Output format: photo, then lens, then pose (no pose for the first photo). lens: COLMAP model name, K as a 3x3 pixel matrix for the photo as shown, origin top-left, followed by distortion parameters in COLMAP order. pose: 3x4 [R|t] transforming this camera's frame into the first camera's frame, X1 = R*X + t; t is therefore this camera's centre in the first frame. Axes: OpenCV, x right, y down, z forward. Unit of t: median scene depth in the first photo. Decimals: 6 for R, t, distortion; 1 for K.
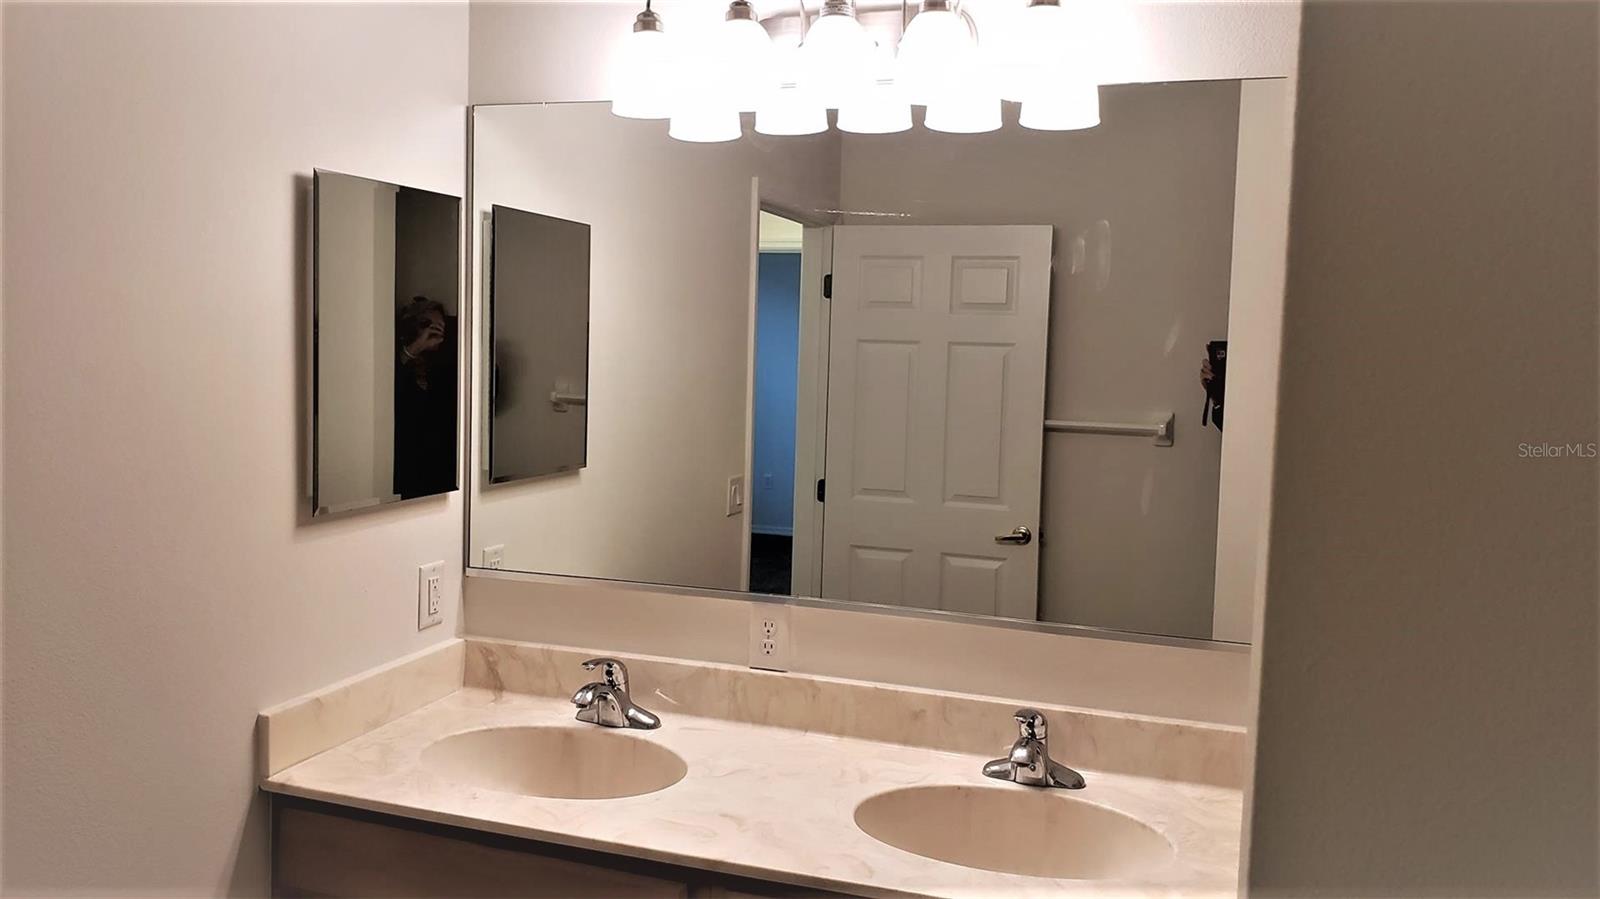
lens RADIAL K [[1234.8, 0, 801.4], [0, 1234.8, 415.1], [0, 0, 1]] dist [0.052271, -0.000618]
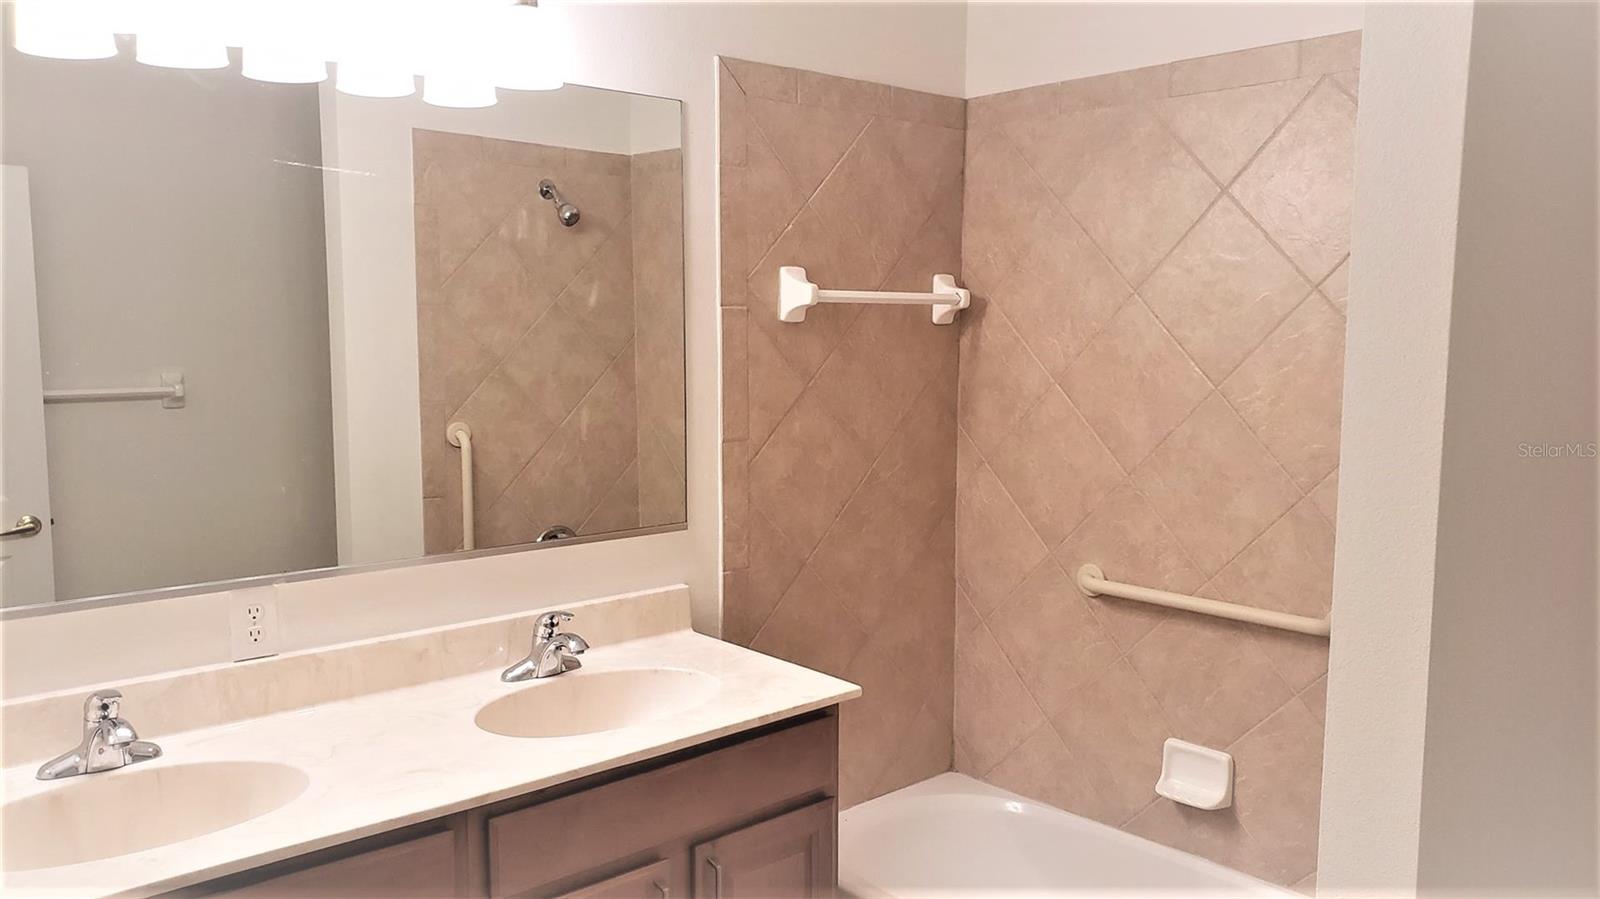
lens RADIAL K [[1240.5, 0, 813.1], [0, 1240.5, 455.5], [0, 0, 1]] dist [0.115063, -0.158535]
pose [[0.516799, -0.125435, 0.846867, -0.609721], [0.067032, 0.992100, 0.106040, -0.019223], [-0.853478, 0.001966, 0.521125, 0.147311]]
